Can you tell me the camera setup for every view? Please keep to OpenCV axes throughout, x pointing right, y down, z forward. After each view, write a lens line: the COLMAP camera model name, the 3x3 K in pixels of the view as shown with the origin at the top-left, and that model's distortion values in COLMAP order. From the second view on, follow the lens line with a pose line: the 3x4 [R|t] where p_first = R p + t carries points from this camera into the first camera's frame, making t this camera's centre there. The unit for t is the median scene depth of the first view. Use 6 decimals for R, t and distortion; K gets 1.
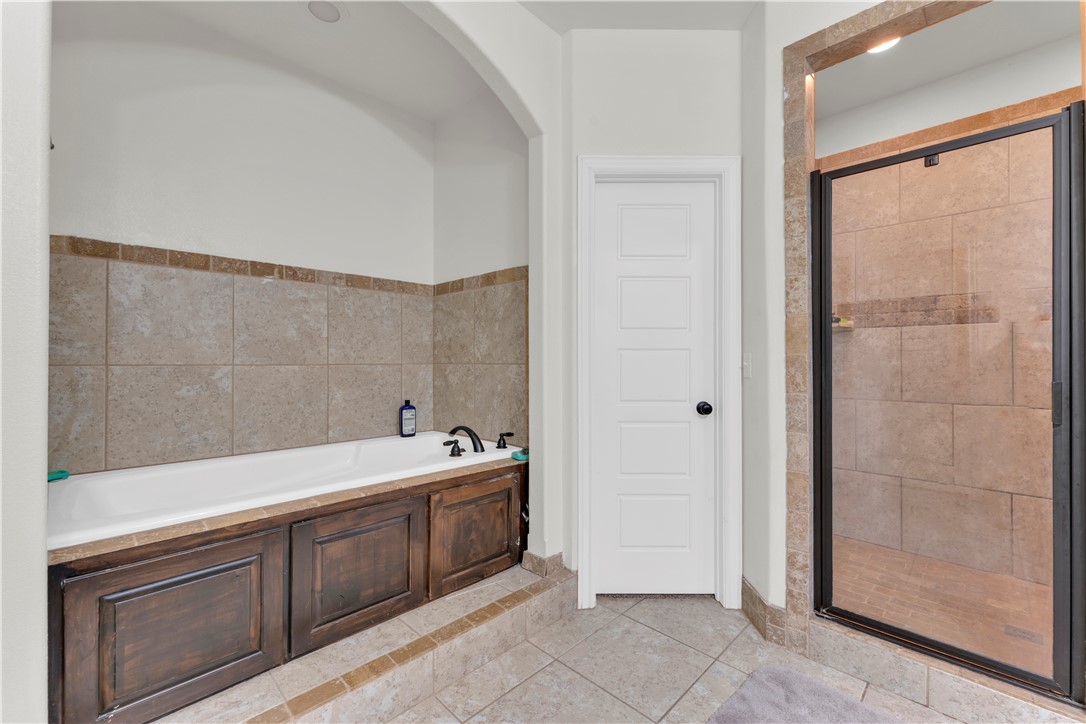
lens RADIAL K [[449.9, 0, 543.8], [0, 449.9, 360.5], [0, 0, 1]] dist [0.001025, 0.000504]
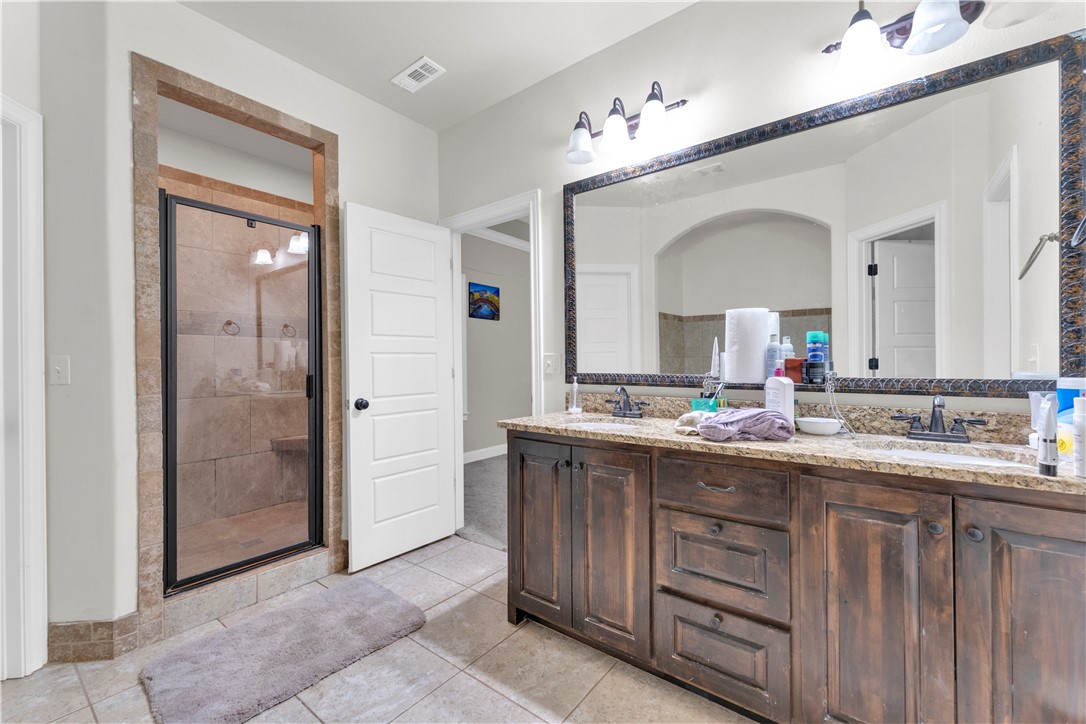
lens RADIAL K [[441.8, 0, 542.3], [0, 441.8, 365.6], [0, 0, 1]] dist [0.000088, 0.000180]
pose [[-0.123532, -0.007910, 0.992309, -0.565890], [0.005532, 0.999947, 0.008659, 0.000497], [-0.992325, 0.006559, -0.123482, 0.224761]]
